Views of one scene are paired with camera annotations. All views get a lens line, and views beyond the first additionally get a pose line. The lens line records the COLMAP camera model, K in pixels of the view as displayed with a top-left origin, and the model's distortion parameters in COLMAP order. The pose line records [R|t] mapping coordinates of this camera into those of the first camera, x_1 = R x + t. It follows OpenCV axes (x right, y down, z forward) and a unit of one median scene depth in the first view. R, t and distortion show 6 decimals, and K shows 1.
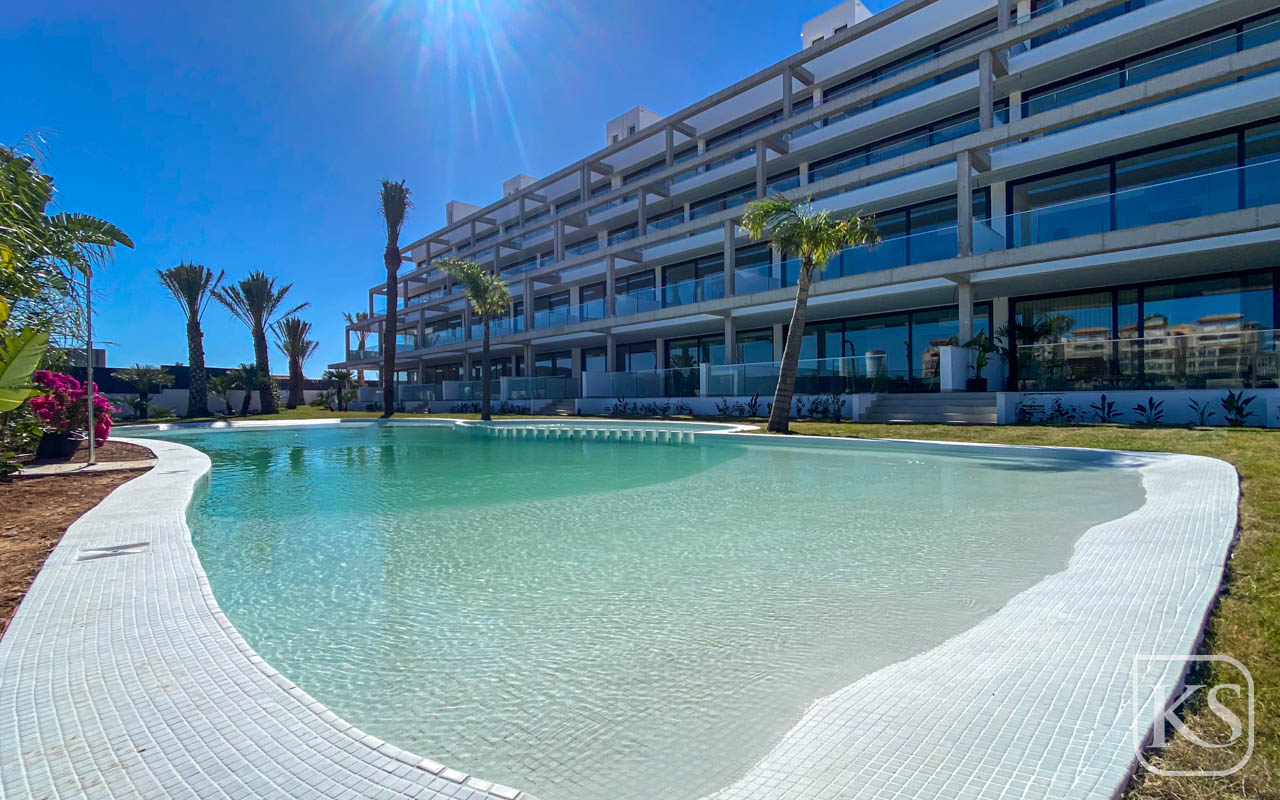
lens RADIAL K [[577.0, 0, 594.7], [0, 577.0, 394.0], [0, 0, 1]] dist [0.005910, -0.003630]
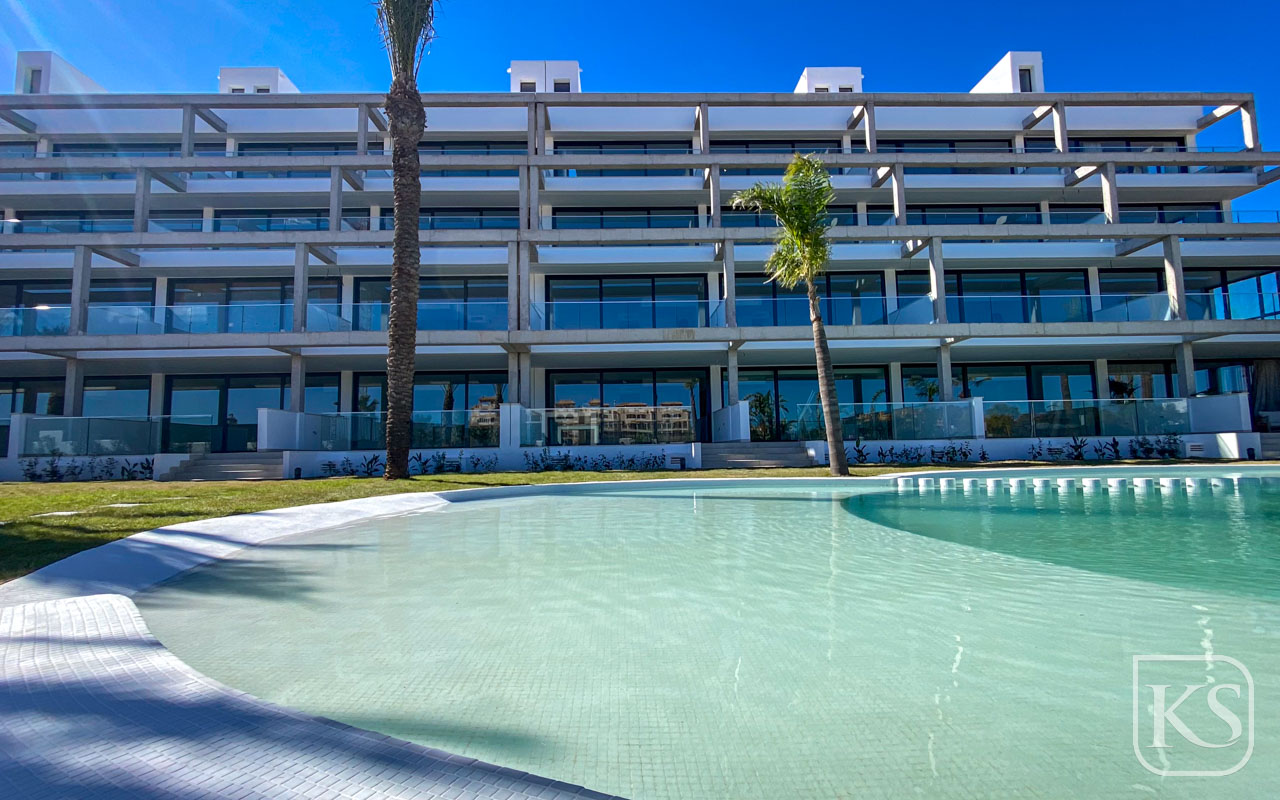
lens RADIAL K [[577.0, 0, 635.7], [0, 577.0, 395.3], [0, 0, 1]] dist [0.005910, -0.003630]
pose [[0.645451, 0.069768, 0.760609, -0.208088], [0.001686, 0.995687, -0.092762, 0.005070], [-0.763800, 0.061156, 0.642549, 0.235772]]
